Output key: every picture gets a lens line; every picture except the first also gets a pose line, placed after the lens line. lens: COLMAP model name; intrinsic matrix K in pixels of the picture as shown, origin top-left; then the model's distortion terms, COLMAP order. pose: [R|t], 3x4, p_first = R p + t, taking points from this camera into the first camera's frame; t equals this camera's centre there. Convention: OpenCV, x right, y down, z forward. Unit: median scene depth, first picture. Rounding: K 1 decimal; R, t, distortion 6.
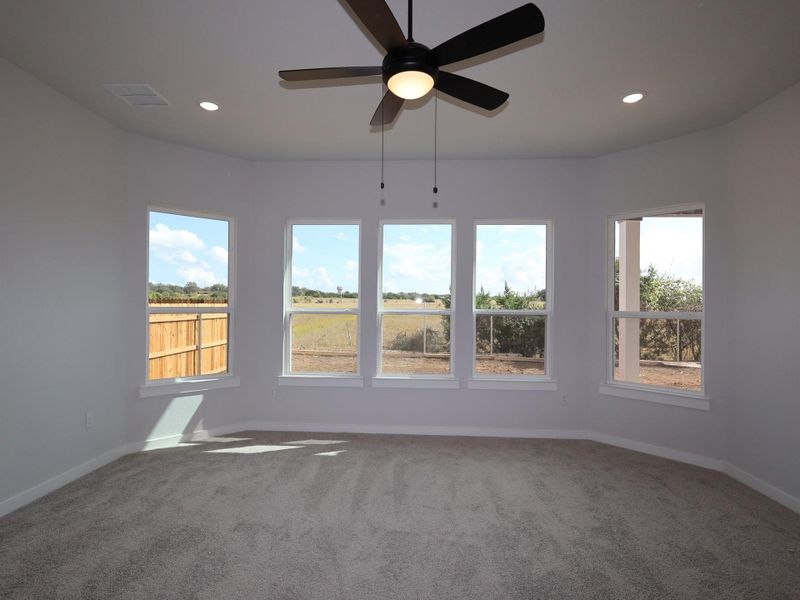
lens RADIAL K [[419.0, 0, 395.2], [0, 419.0, 302.9], [0, 0, 1]] dist [0.003666, 0.001705]
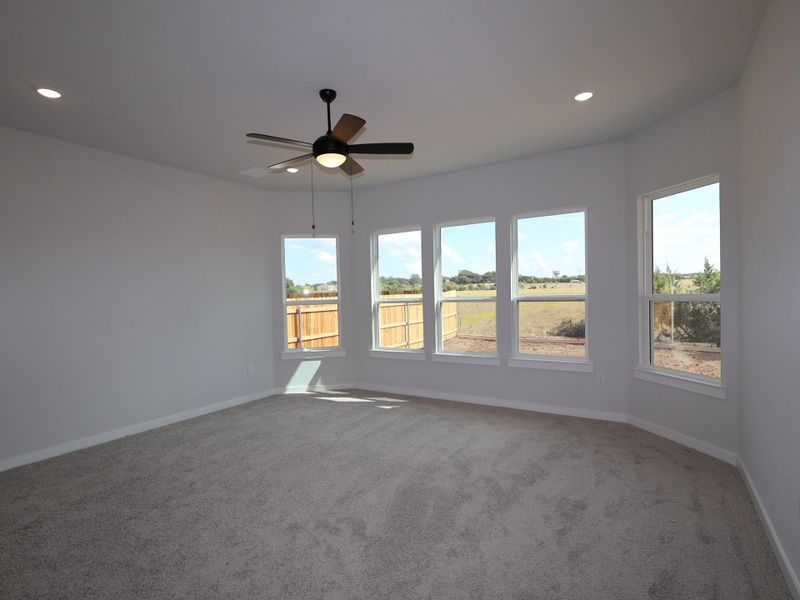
lens RADIAL K [[418.9, 0, 395.0], [0, 418.9, 299.9], [0, 0, 1]] dist [0.003461, 0.001055]
pose [[0.875441, -0.023491, -0.482753, 0.473717], [0.035060, 0.999273, 0.014955, -0.002478], [0.482051, -0.030018, 0.875629, -0.137248]]
